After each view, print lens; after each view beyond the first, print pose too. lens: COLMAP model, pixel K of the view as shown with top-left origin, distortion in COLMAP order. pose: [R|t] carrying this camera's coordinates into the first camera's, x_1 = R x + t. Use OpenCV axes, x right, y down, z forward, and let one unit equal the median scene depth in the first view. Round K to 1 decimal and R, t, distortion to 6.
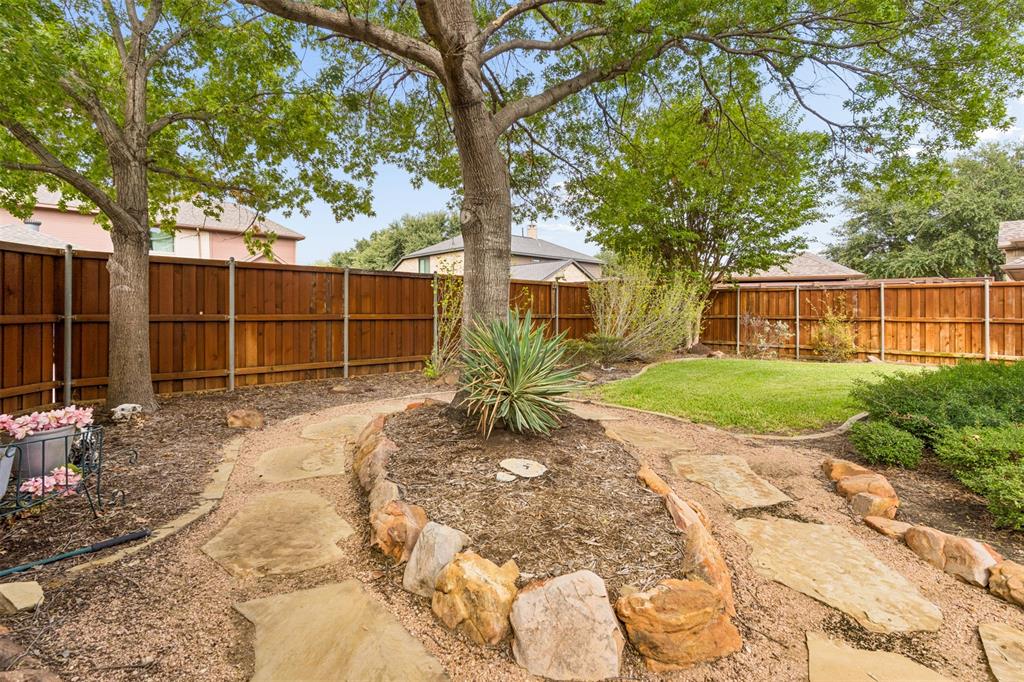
lens RADIAL K [[498.4, 0, 509.1], [0, 498.4, 312.5], [0, 0, 1]] dist [0.000786, 0.000175]
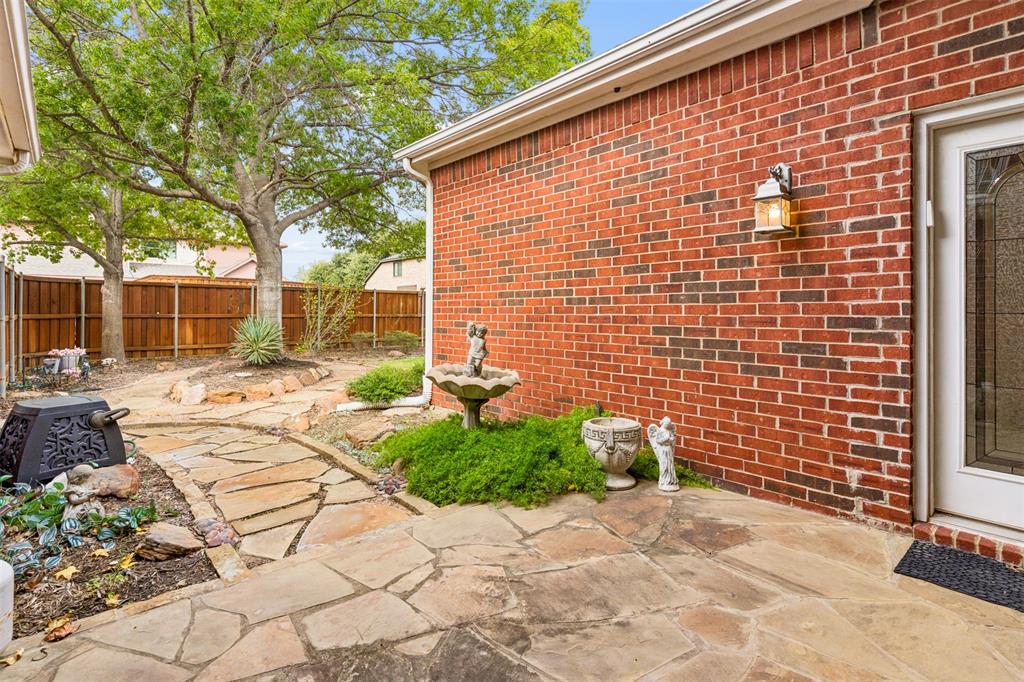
lens RADIAL K [[498.4, 0, 507.8], [0, 498.4, 311.9], [0, 0, 1]] dist [0.000786, 0.000175]
pose [[0.999414, 0.009504, -0.032880, 0.779114], [-0.009325, 0.999941, 0.005590, -0.028153], [0.032931, -0.005280, 0.999444, -0.826260]]
